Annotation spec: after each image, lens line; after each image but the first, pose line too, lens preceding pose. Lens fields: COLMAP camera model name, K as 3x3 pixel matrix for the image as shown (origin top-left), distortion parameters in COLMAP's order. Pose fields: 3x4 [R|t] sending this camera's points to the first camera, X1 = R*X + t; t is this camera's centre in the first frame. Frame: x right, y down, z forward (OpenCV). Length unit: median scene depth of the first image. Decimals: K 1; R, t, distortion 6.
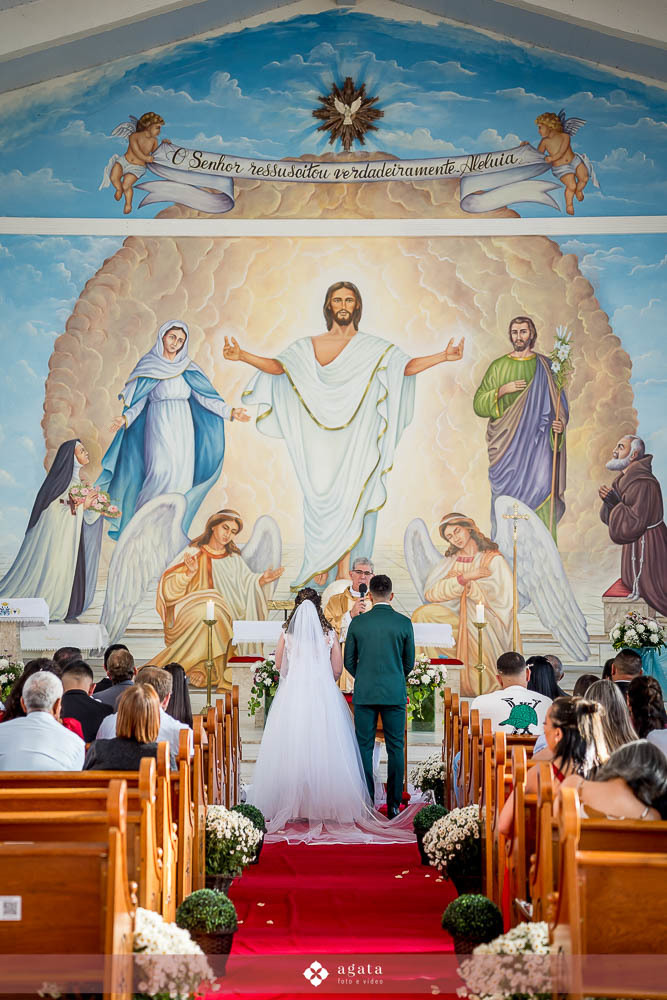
lens RADIAL K [[2271.2, 0, 306.2], [0, 2271.2, 485.0], [0, 0, 1]] dist [0.665281, 0.000000]
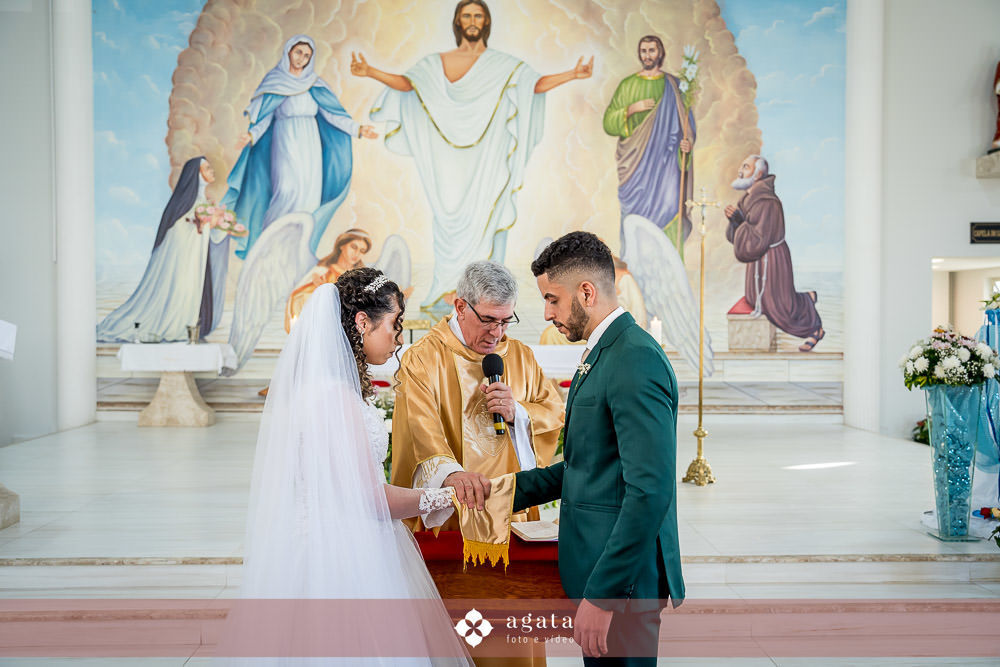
lens RADIAL K [[904.3, 0, 480.9], [0, 904.3, 344.8], [0, 0, 1]] dist [0.008597, 0.014162]
pose [[0.998249, -0.005110, 0.058929, -0.003884], [0.000767, 0.997297, 0.073477, 0.032250], [-0.059145, -0.073303, 0.995554, 0.601161]]
